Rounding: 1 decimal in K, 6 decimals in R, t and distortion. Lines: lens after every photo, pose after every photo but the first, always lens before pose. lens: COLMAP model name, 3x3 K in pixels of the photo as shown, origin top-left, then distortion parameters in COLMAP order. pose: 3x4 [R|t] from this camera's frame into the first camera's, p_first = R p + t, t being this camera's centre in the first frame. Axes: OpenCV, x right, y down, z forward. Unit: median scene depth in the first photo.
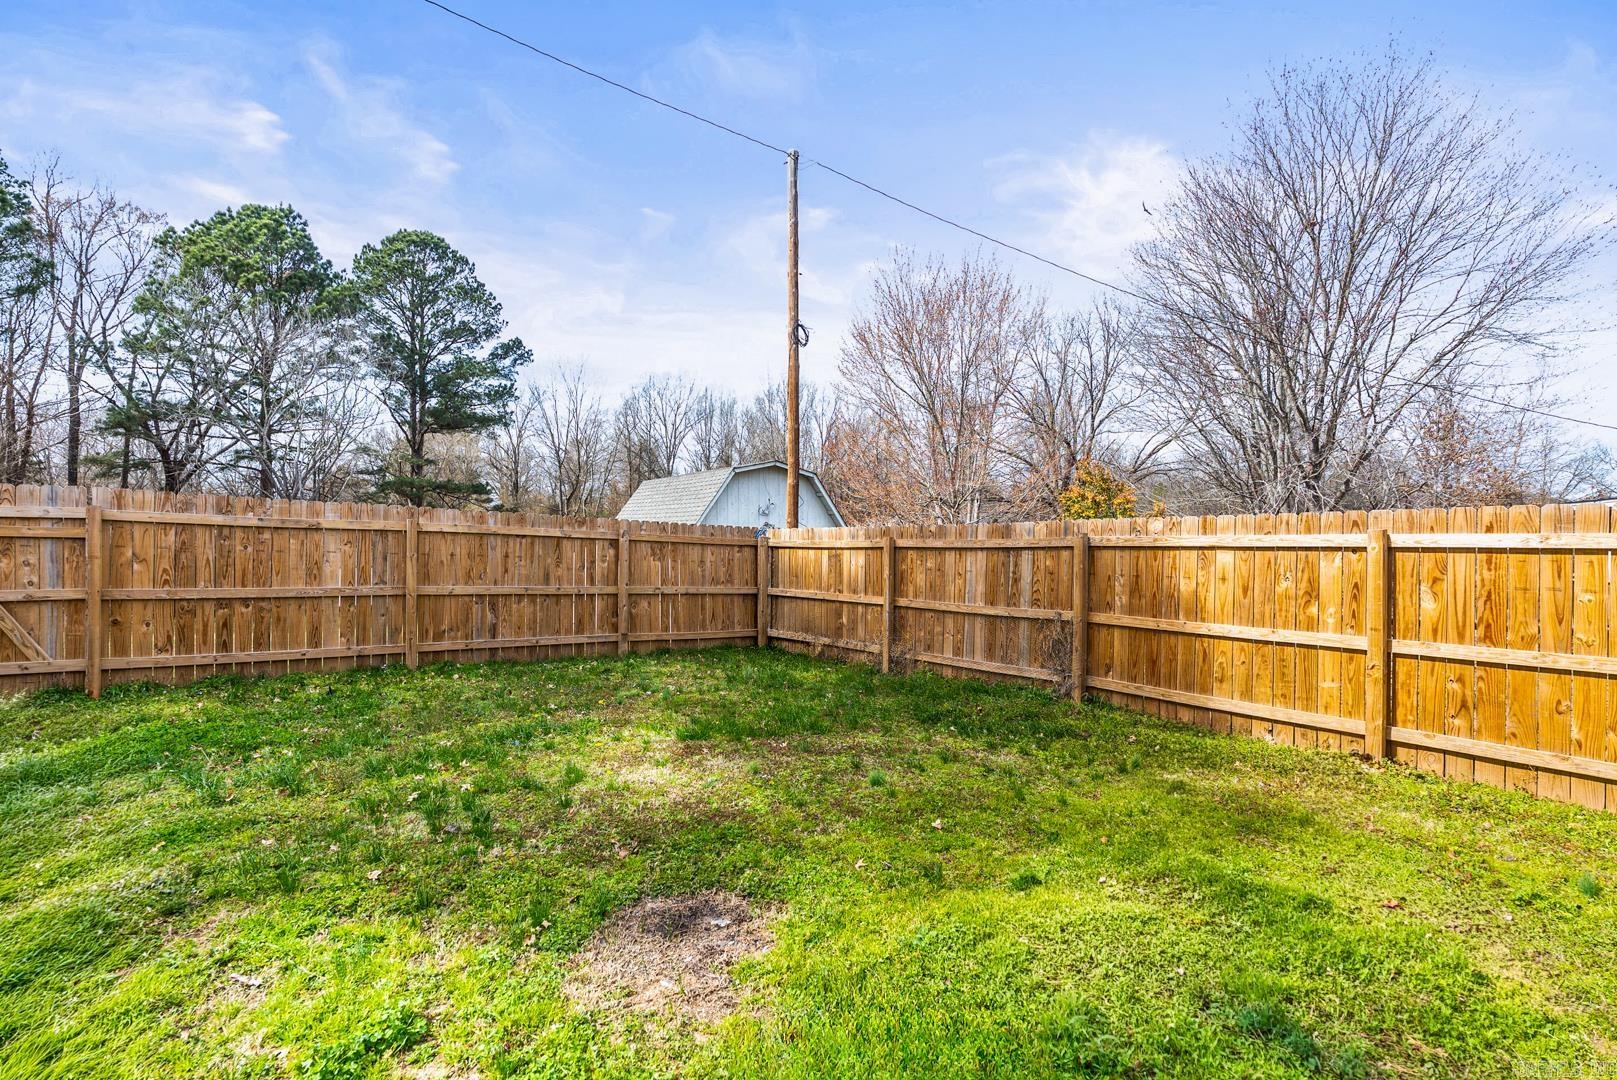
lens RADIAL K [[726.6, 0, 807.1], [0, 726.6, 531.2], [0, 0, 1]] dist [-0.016018, 0.004551]
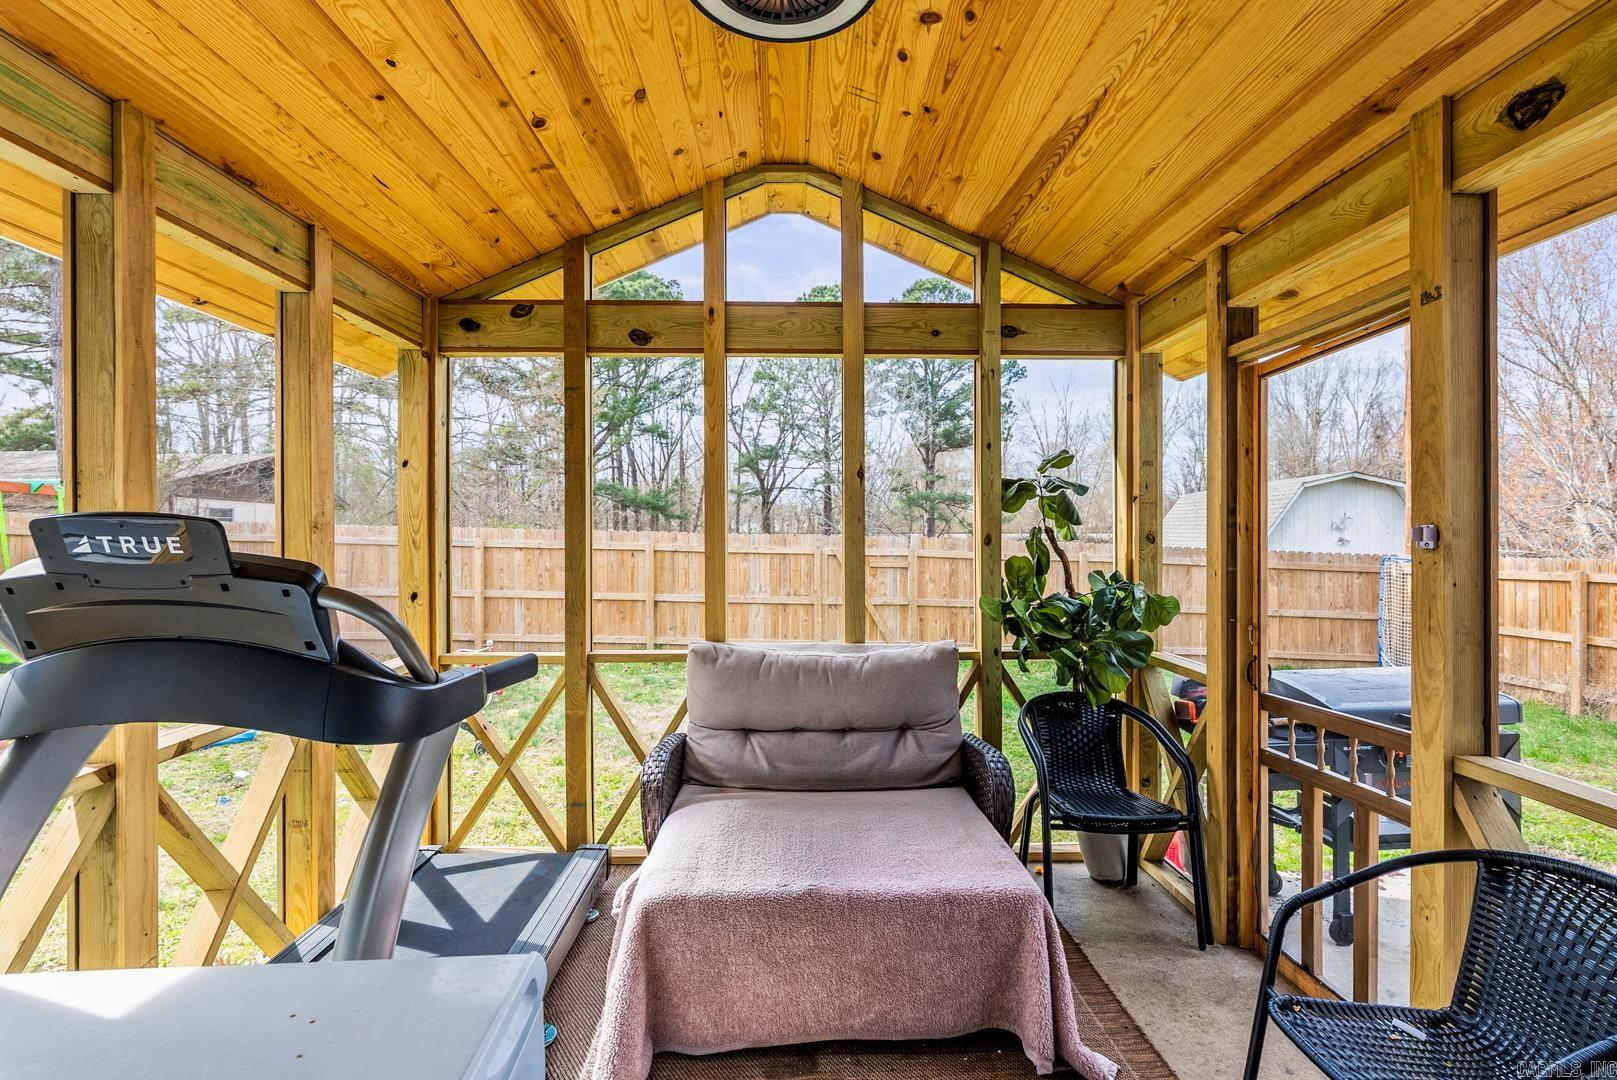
lens RADIAL K [[726.6, 0, 807.1], [0, 726.6, 531.2], [0, 0, 1]] dist [-0.016018, 0.004551]
pose [[0.812502, -0.009047, -0.582888, -0.138380], [0.007804, 0.999959, -0.004643, -0.040975], [0.582906, -0.000776, 0.812539, -0.295012]]
